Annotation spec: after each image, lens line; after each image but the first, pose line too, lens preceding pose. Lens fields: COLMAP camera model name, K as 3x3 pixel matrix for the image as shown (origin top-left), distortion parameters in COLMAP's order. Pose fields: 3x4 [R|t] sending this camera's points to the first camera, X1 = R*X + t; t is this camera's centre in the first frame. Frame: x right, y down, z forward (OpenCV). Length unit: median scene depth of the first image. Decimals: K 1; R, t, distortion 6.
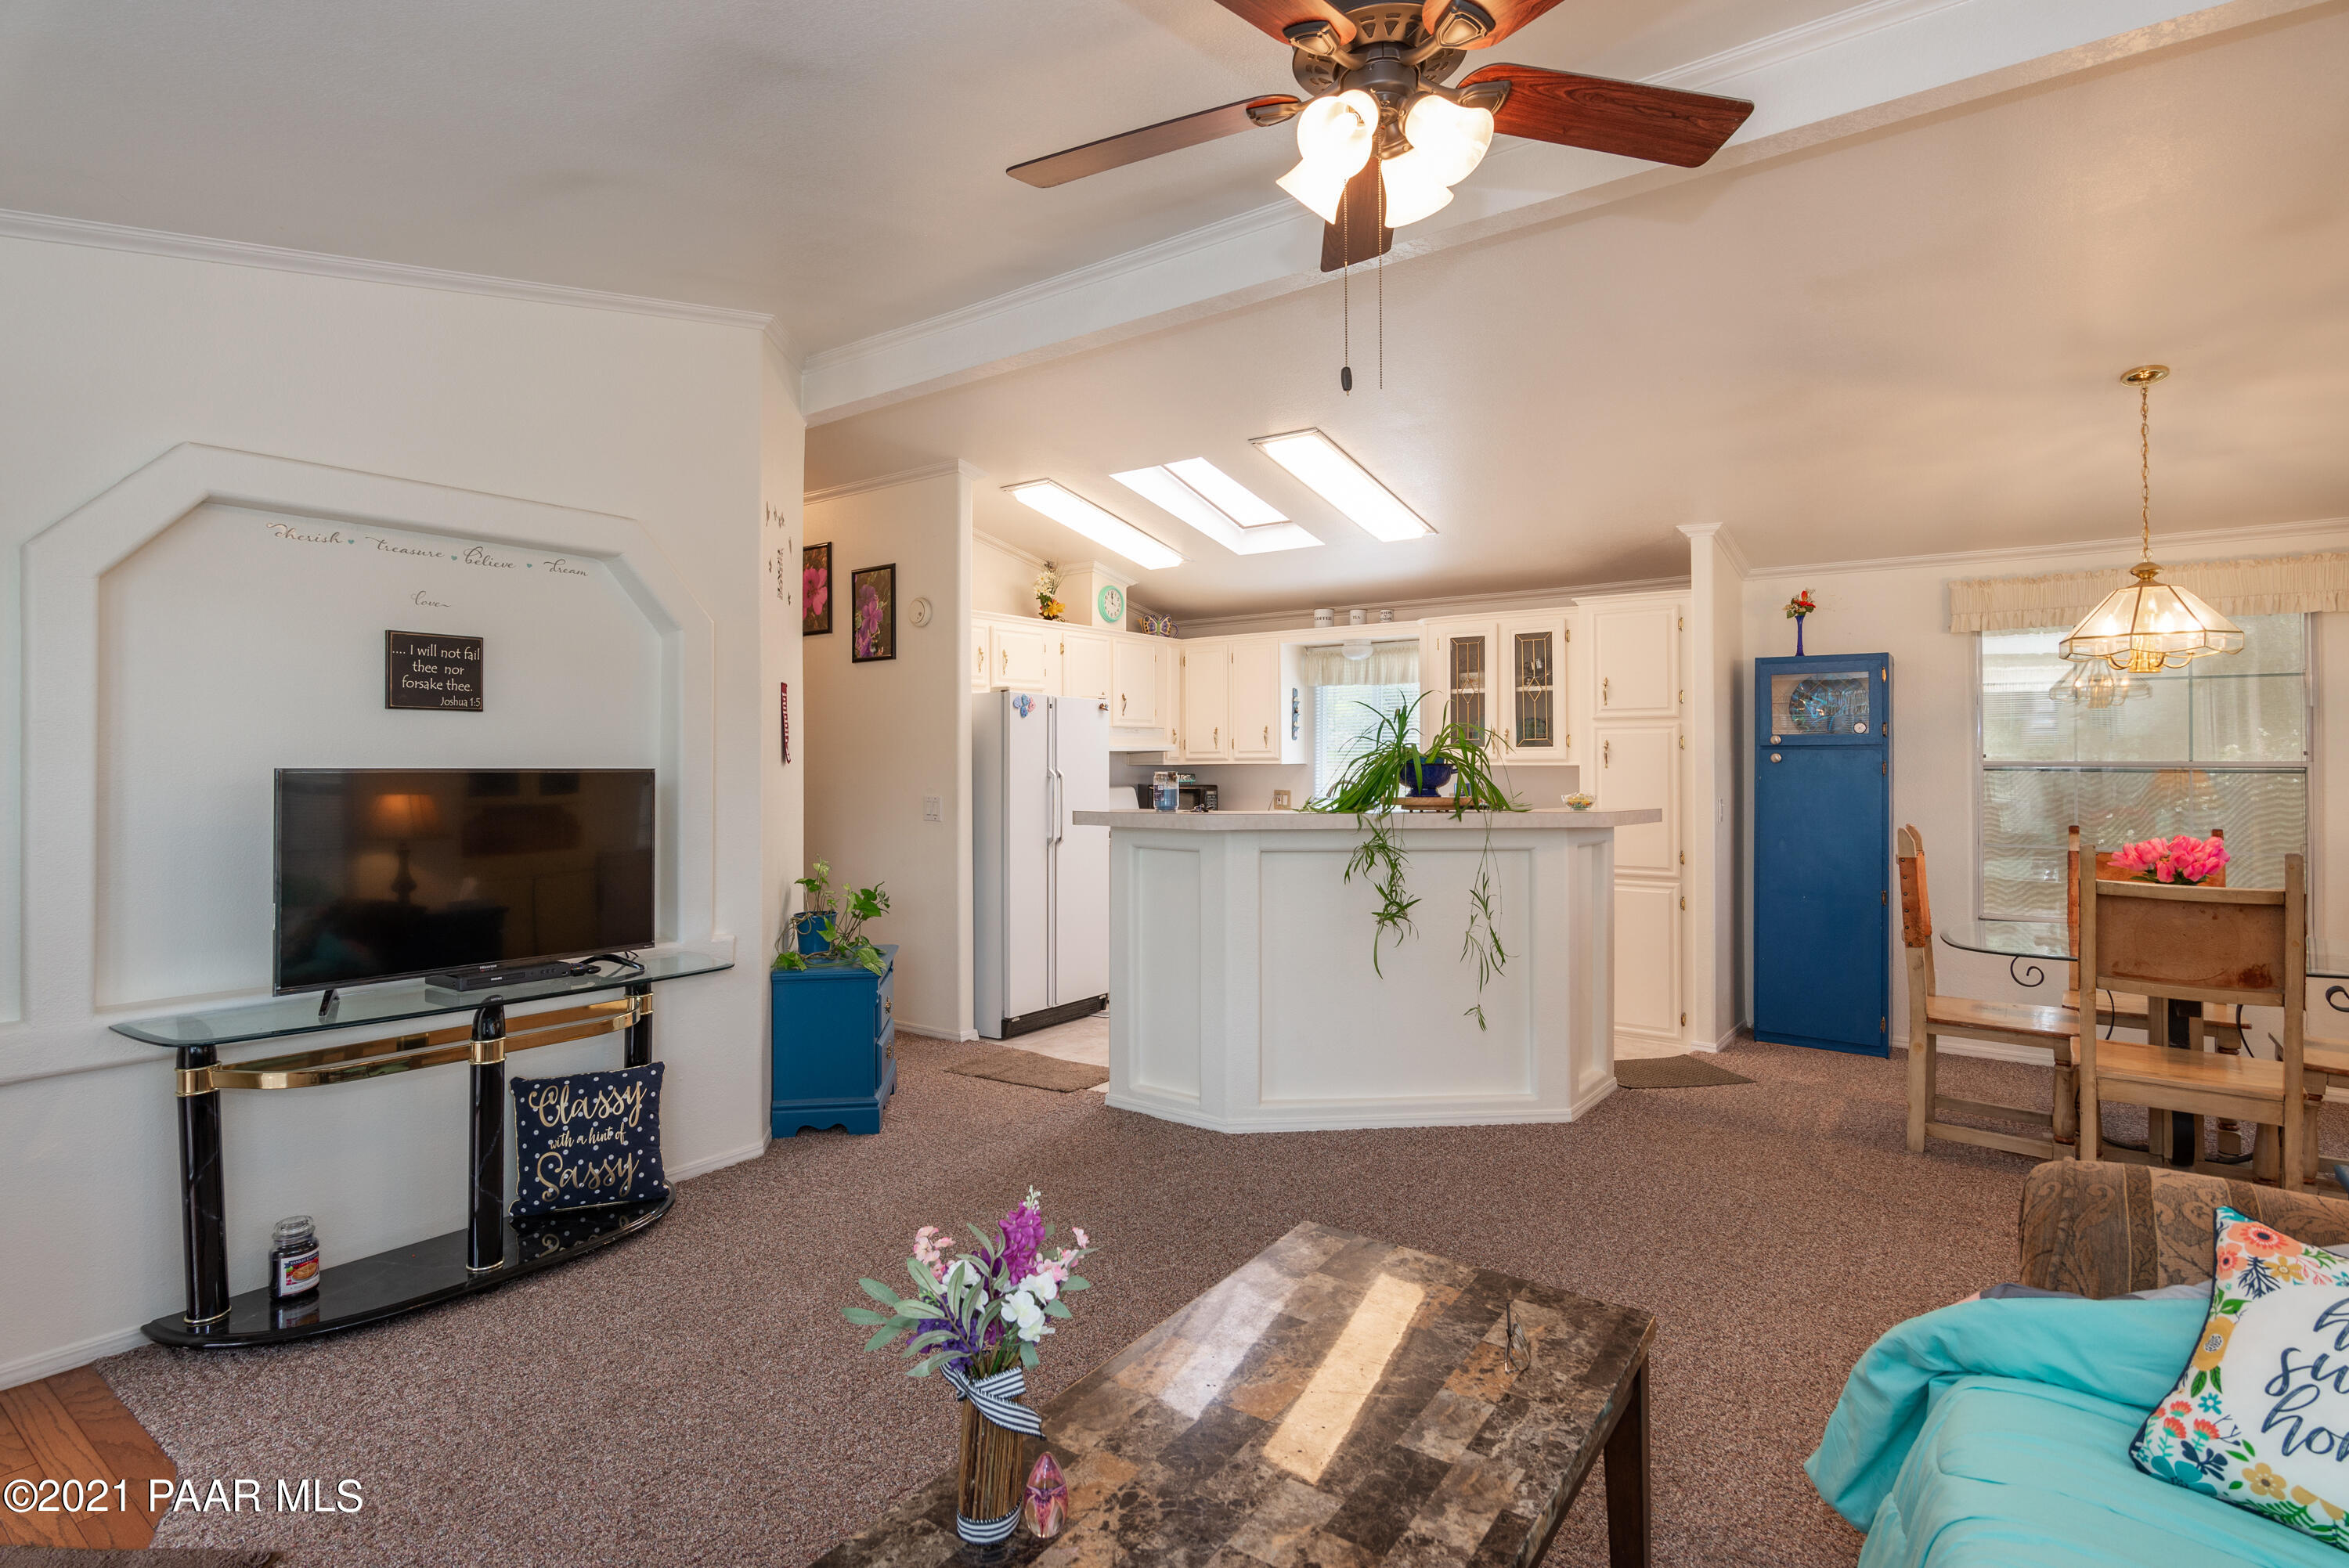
lens RADIAL K [[1161.4, 0, 1164.7], [0, 1161.4, 751.5], [0, 0, 1]] dist [-0.001058, -0.000537]
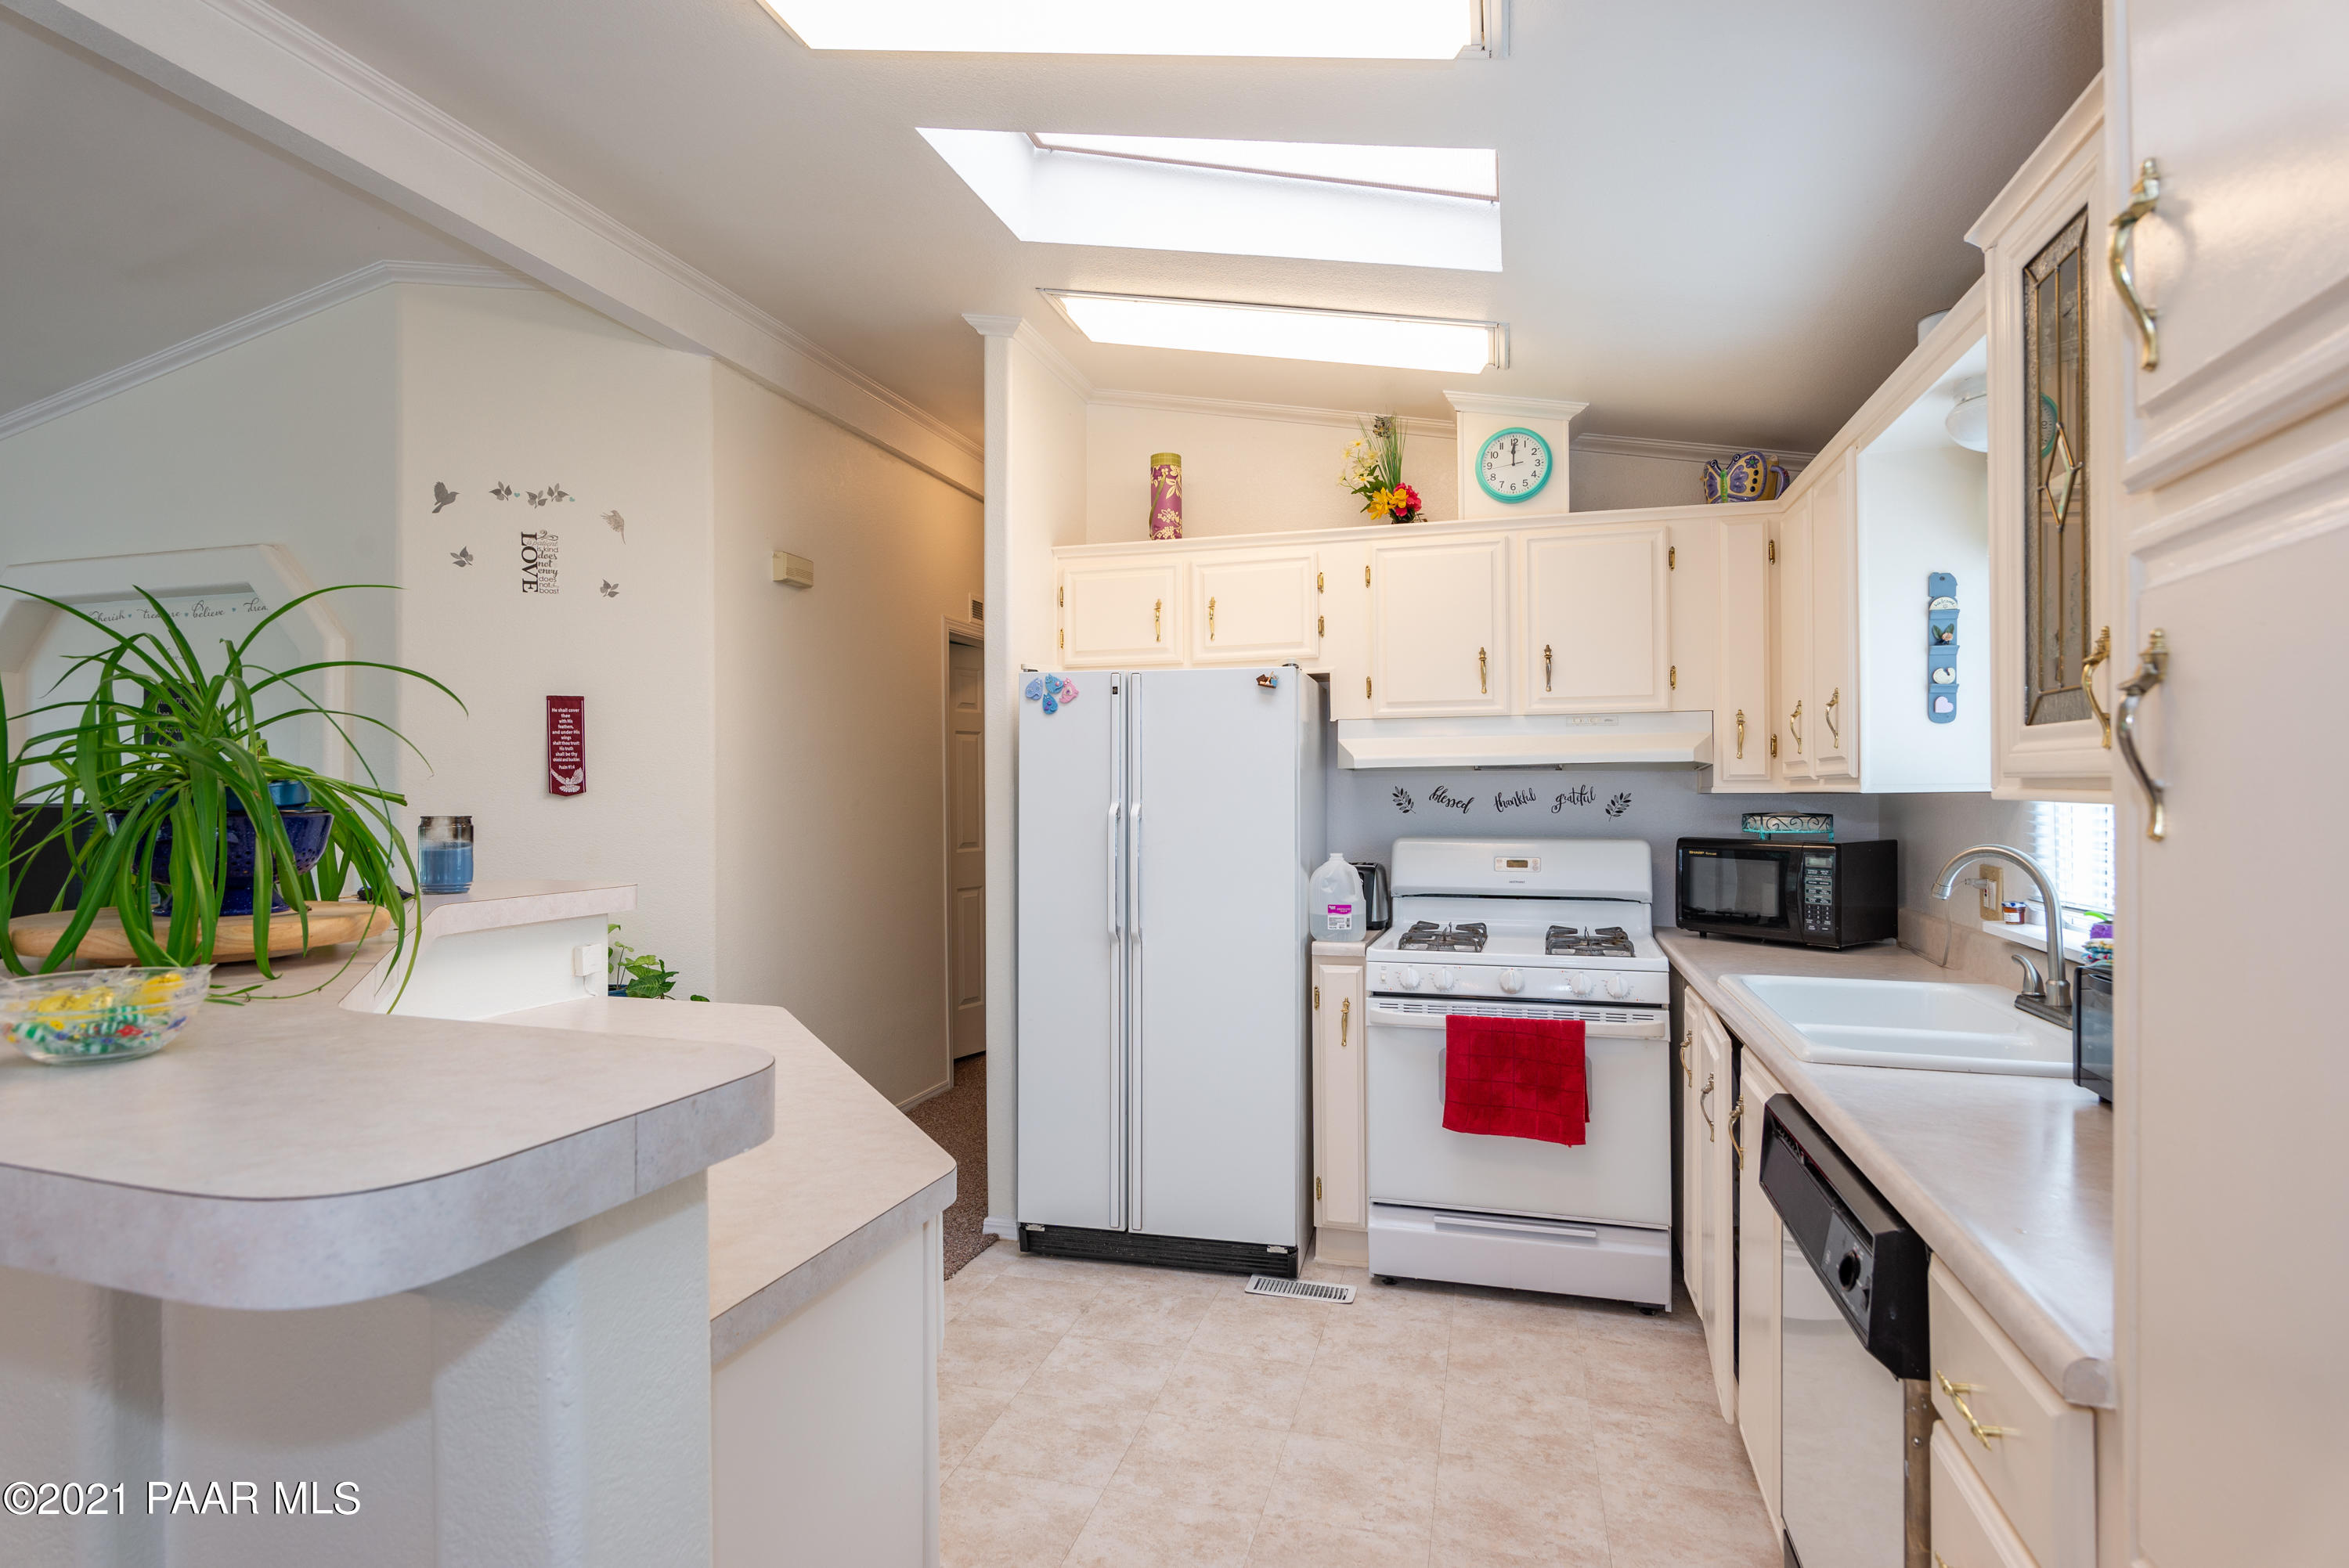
lens RADIAL K [[1224.7, 0, 1174.5], [0, 1224.7, 784.0], [0, 0, 1]] dist [0.001861, 0.000221]
pose [[0.359121, -0.005690, -0.933274, 0.489493], [0.014741, 0.999891, -0.000424, 0.006857], [0.933175, -0.013605, 0.359165, 0.863323]]
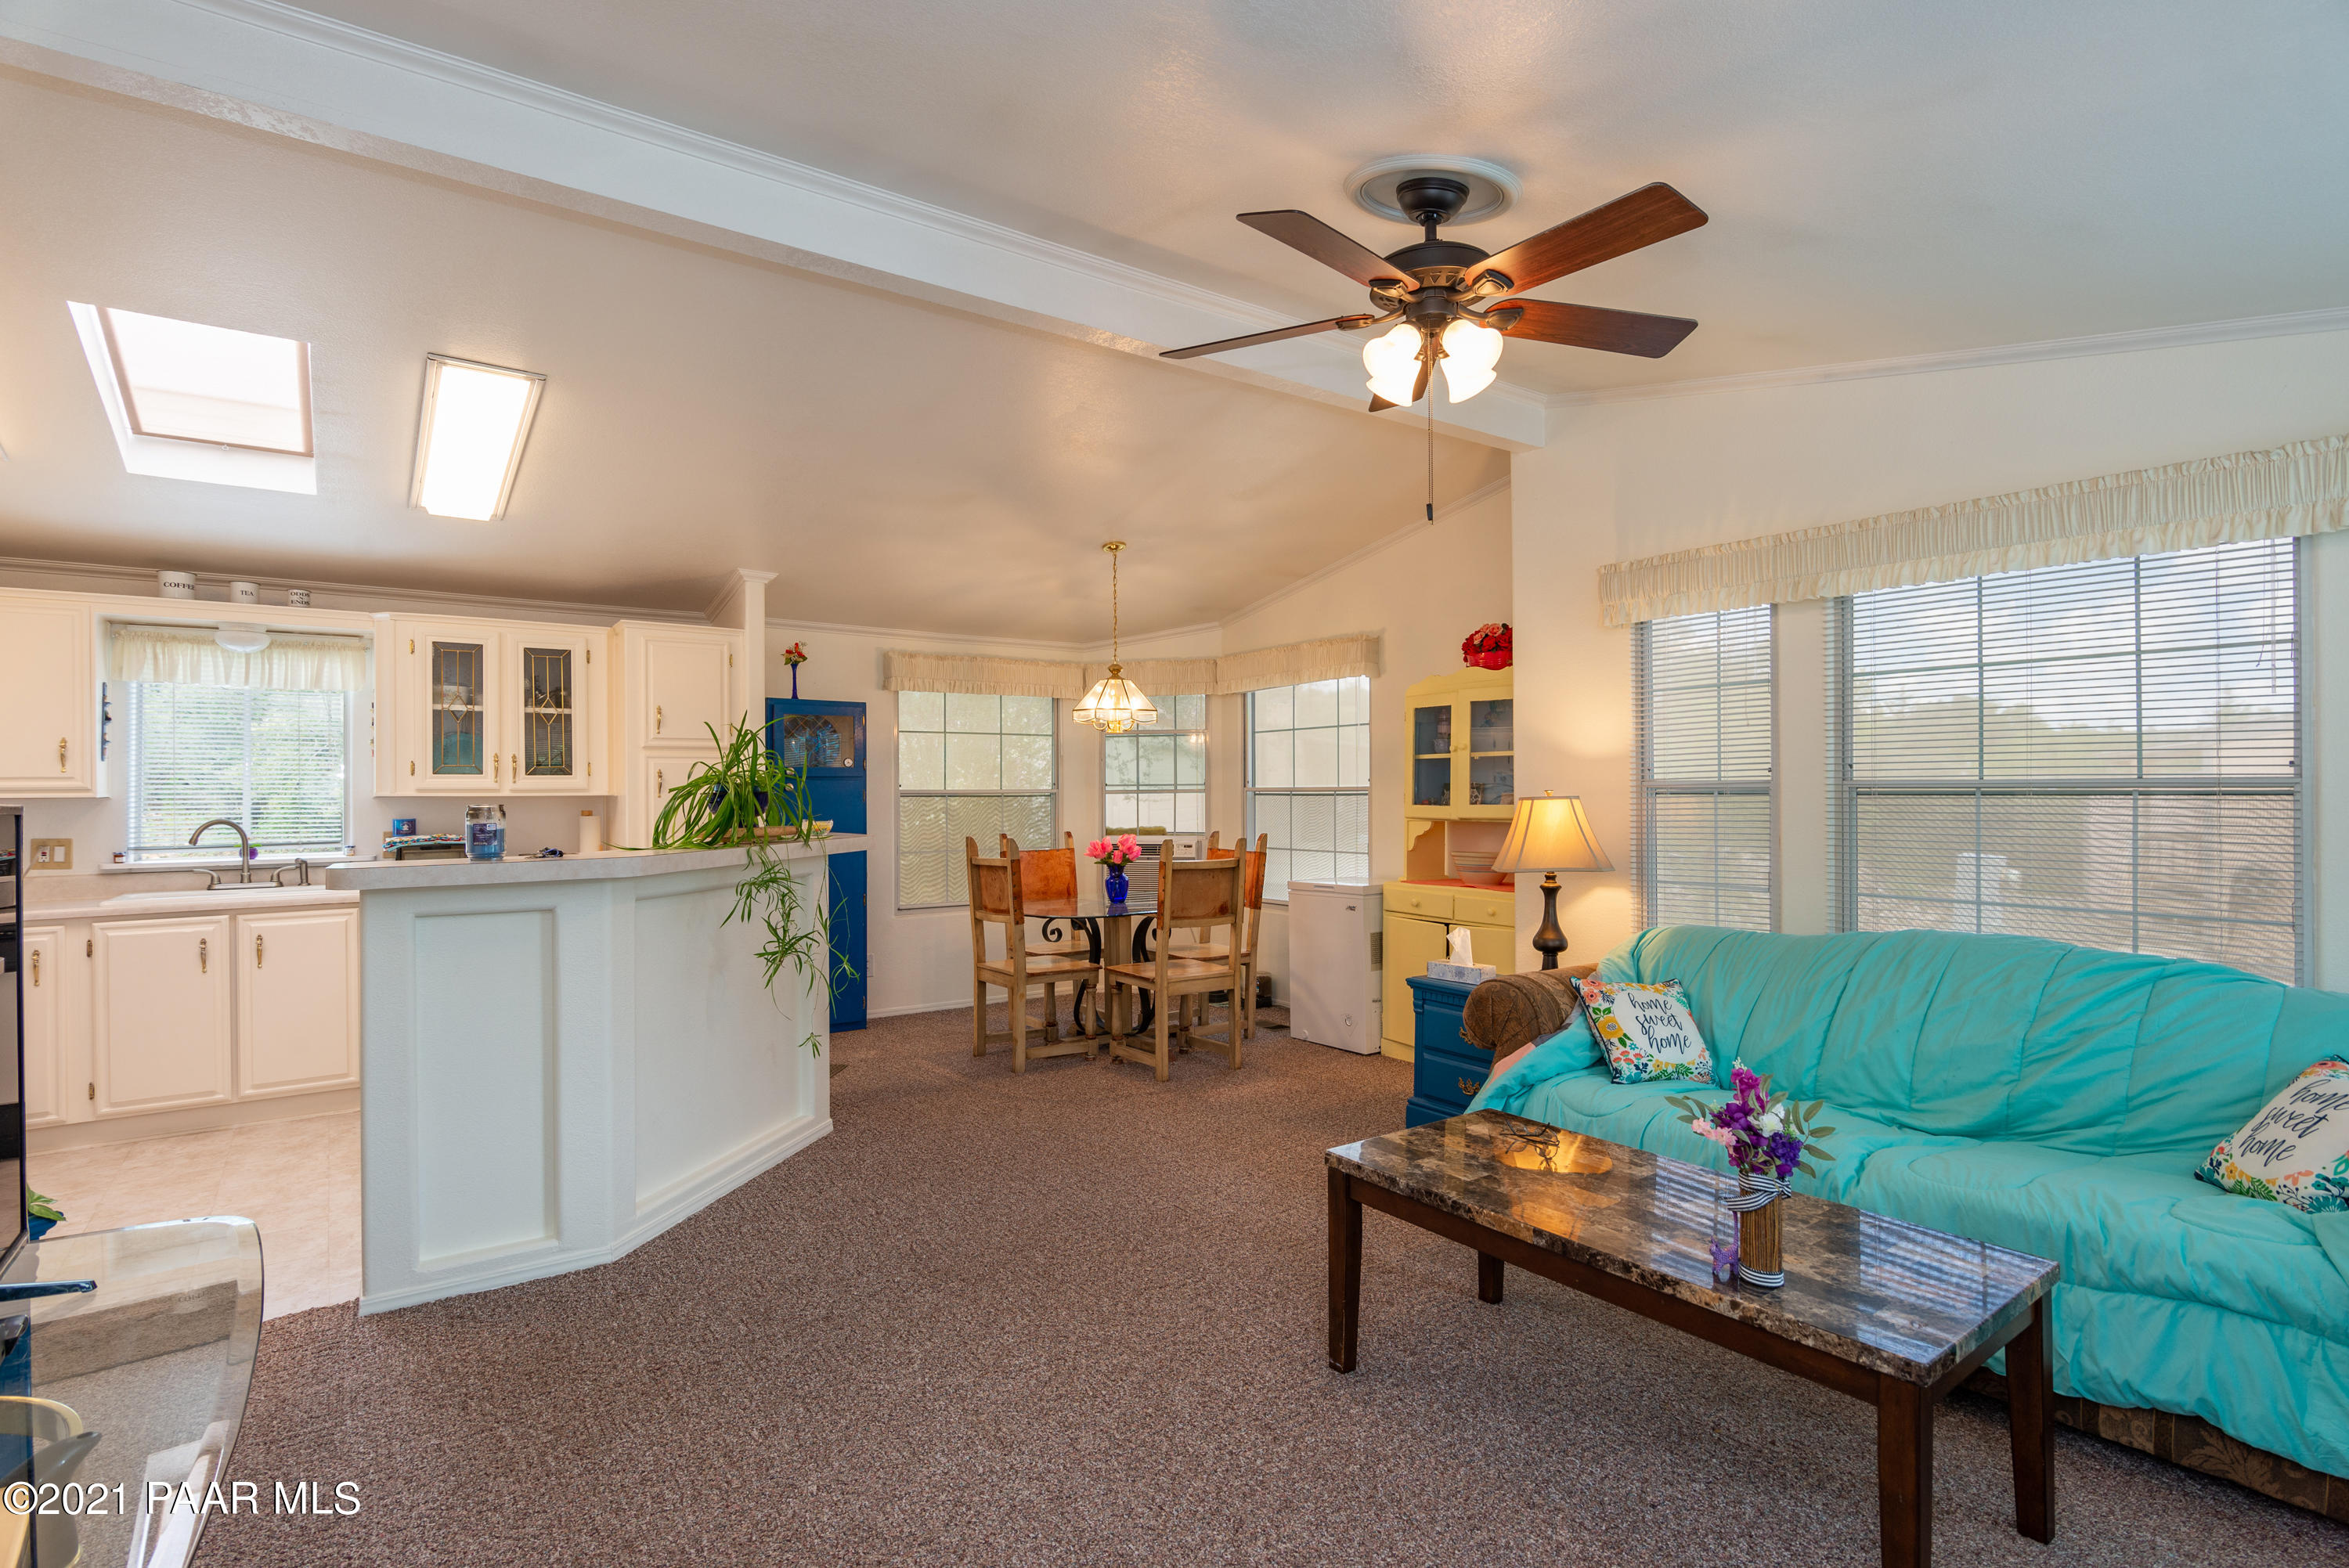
lens RADIAL K [[1152.8, 0, 1170.1], [0, 1152.8, 782.1], [0, 0, 1]] dist [-0.000389, -0.001564]
pose [[0.302905, 0.004942, 0.953008, -0.428523], [-0.002680, 0.999987, -0.004333, 0.004142], [-0.953017, -0.001242, 0.302914, 0.298012]]
